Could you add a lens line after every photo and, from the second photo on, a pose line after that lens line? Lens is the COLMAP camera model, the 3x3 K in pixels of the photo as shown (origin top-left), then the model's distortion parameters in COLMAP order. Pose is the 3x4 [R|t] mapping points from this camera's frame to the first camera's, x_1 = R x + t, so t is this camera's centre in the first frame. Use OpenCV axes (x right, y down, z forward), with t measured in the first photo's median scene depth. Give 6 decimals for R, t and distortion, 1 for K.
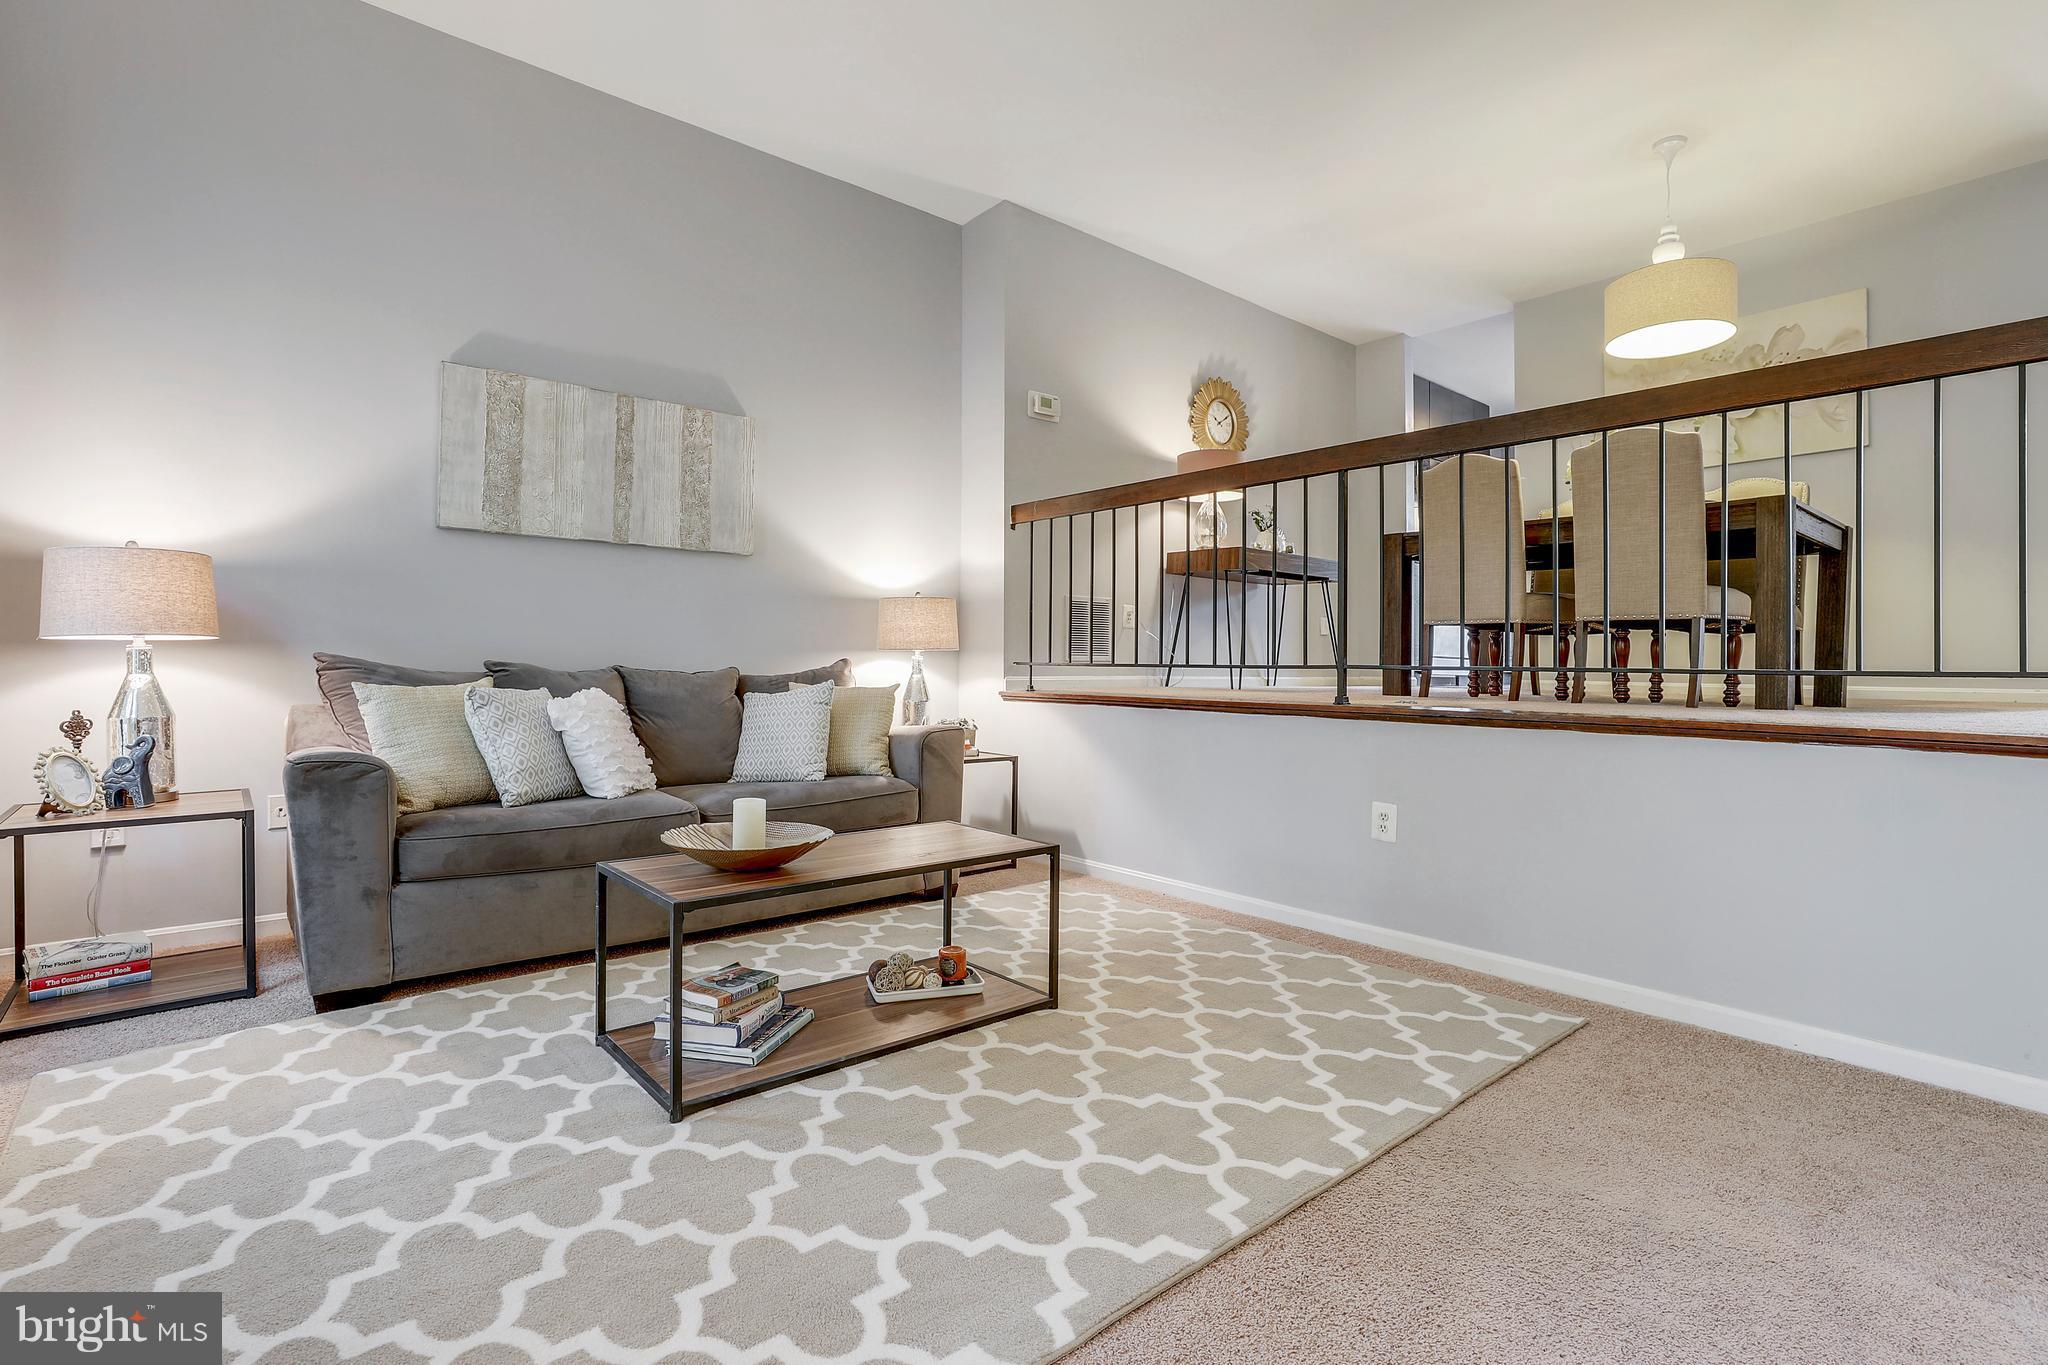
lens RADIAL K [[948.1, 0, 1029.2], [0, 948.1, 674.0], [0, 0, 1]] dist [-0.023382, 0.007926]
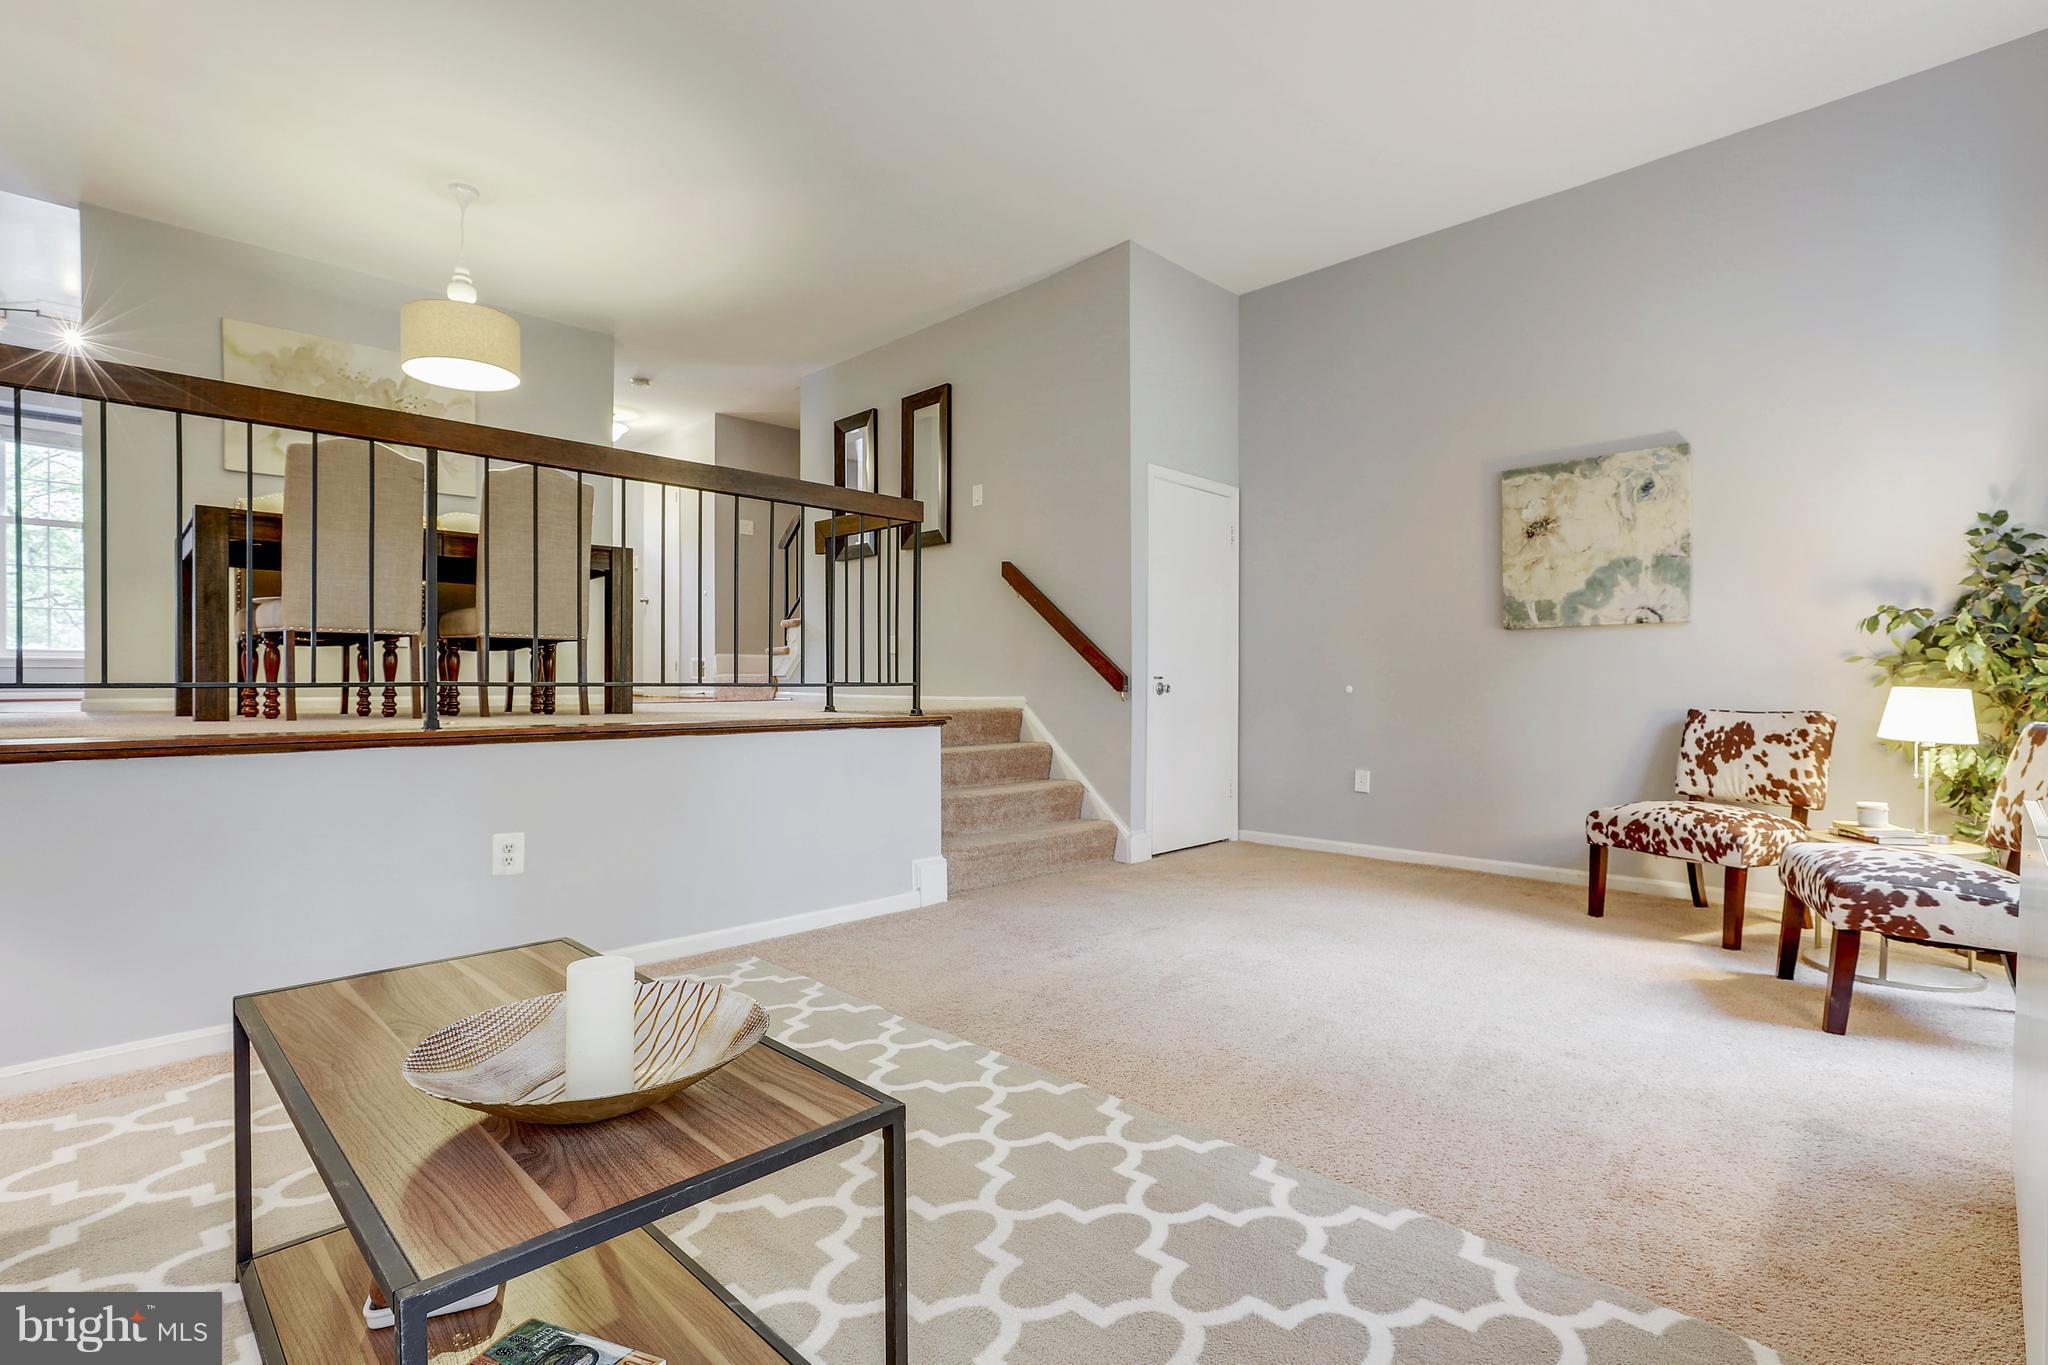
lens RADIAL K [[948.1, 0, 1029.2], [0, 948.1, 674.0], [0, 0, 1]] dist [-0.023382, 0.007926]
pose [[-0.078061, -0.000885, 0.996948, -0.527329], [0.011643, 0.999931, 0.001799, -0.011592], [-0.996881, 0.011748, -0.078045, 0.529011]]
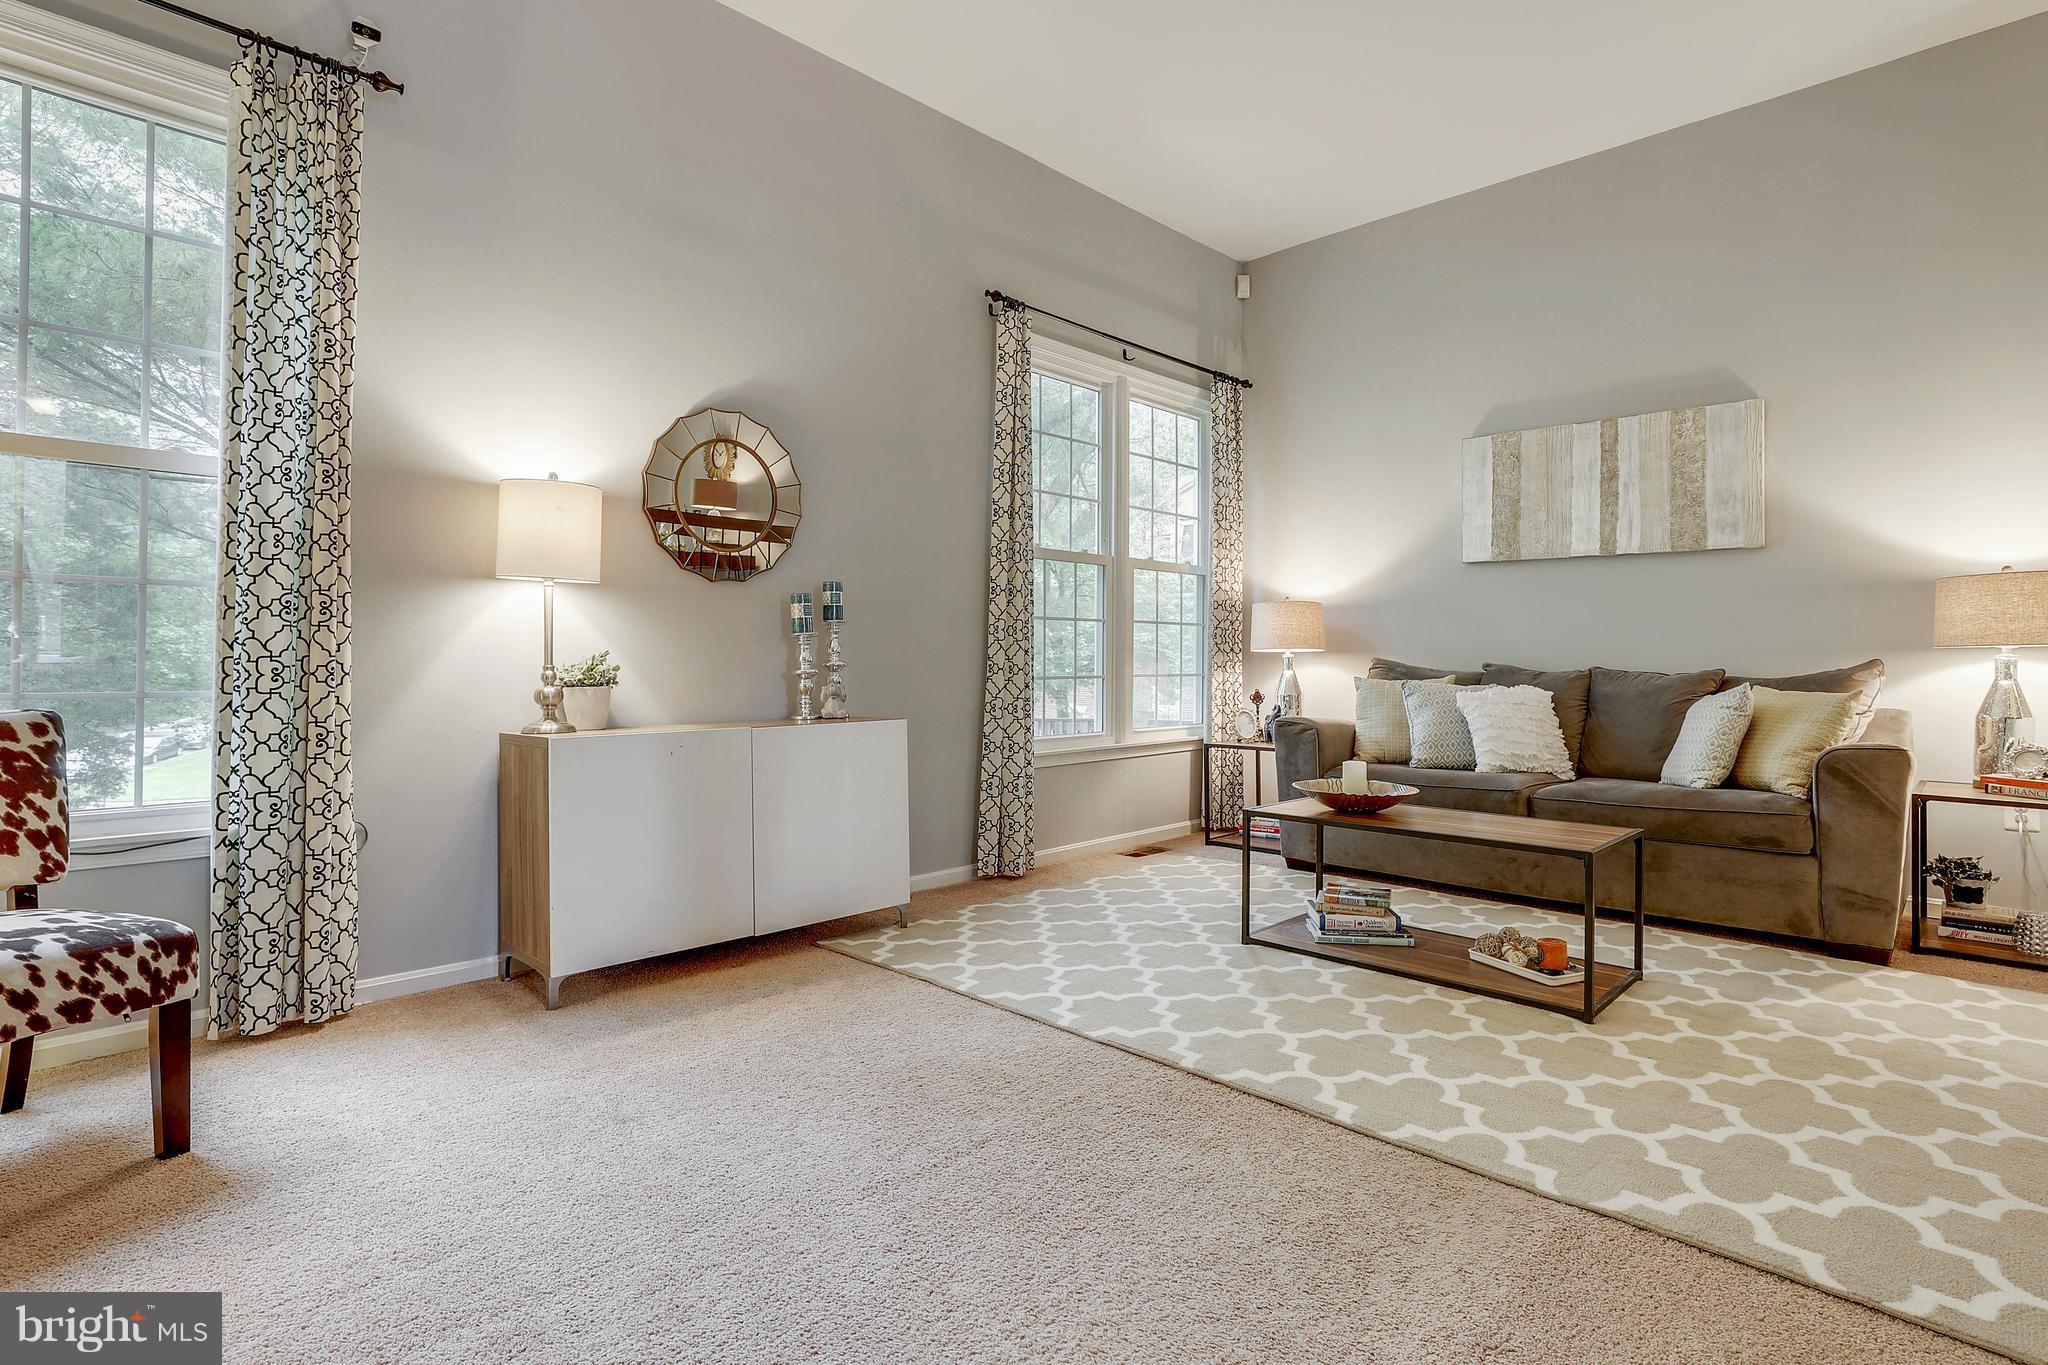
lens RADIAL K [[948.1, 0, 1029.2], [0, 948.1, 674.0], [0, 0, 1]] dist [-0.023382, 0.007926]
pose [[0.116679, 0.007823, -0.993139, 0.690844], [-0.011761, 0.999910, 0.006495, 0.000473], [0.993100, 0.010923, 0.116760, 0.247872]]
